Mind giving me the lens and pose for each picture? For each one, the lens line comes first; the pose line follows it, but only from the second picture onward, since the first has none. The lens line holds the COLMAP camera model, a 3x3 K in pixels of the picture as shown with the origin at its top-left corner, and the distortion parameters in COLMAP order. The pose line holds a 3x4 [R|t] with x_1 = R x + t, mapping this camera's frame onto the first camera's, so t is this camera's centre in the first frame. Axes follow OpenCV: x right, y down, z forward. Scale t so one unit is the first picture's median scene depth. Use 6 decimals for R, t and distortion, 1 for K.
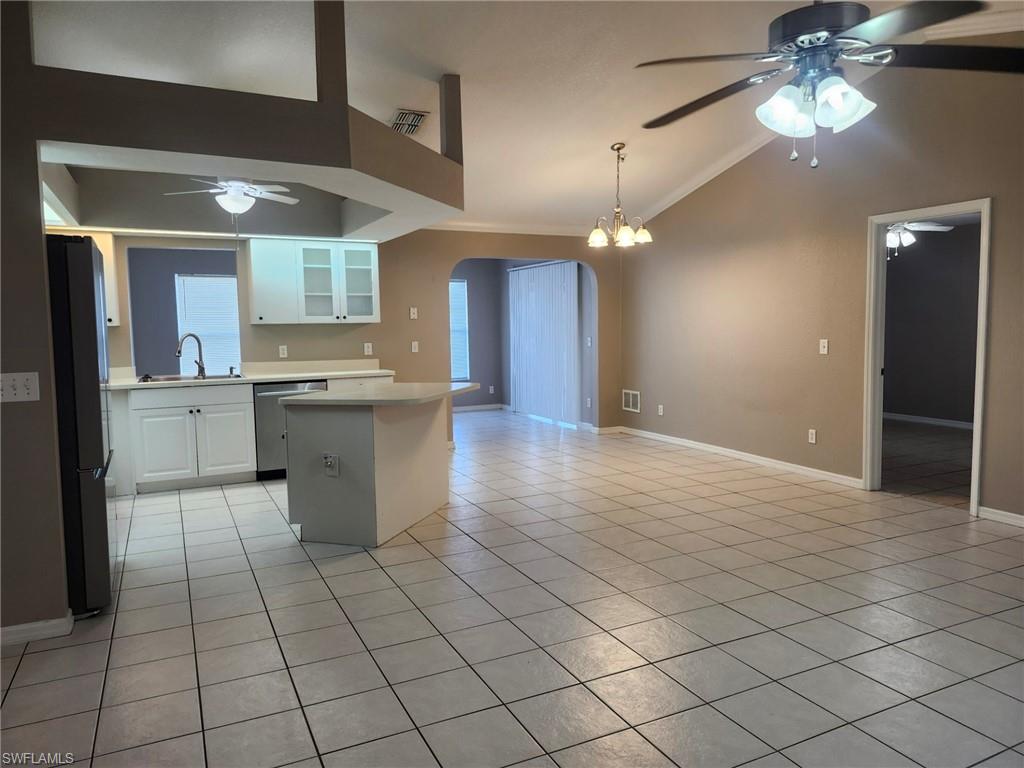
lens RADIAL K [[705.5, 0, 505.6], [0, 705.5, 384.4], [0, 0, 1]] dist [0.066478, -0.002824]
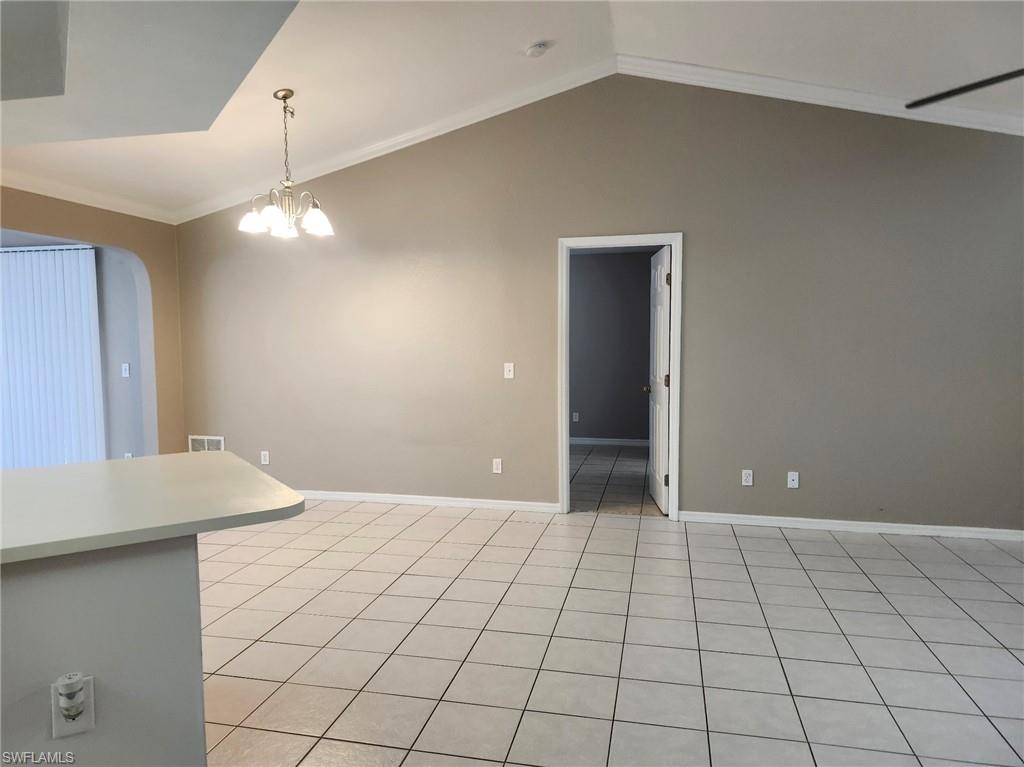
lens RADIAL K [[673.0, 0, 512.0], [0, 673.0, 383.5], [0, 0, 1]] dist [0.038958, -0.000898]
pose [[0.621582, -0.050684, 0.781708, -0.247929], [0.067515, 0.997658, 0.011001, -0.045003], [-0.780434, 0.045939, 0.623548, 0.440594]]
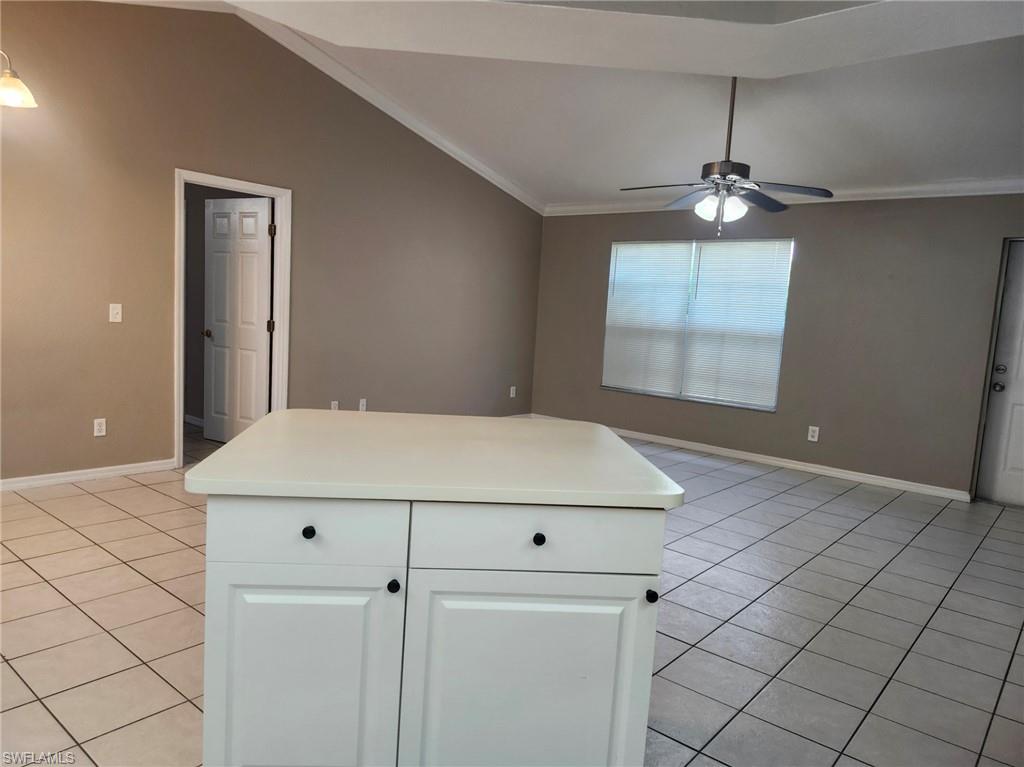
lens RADIAL K [[705.5, 0, 505.6], [0, 705.5, 383.9], [0, 0, 1]] dist [0.066478, -0.002824]
pose [[-0.405642, -0.127423, 0.905107, -0.468000], [0.012176, 0.989394, 0.144746, -0.084962], [-0.913951, 0.069736, -0.399788, 0.924038]]
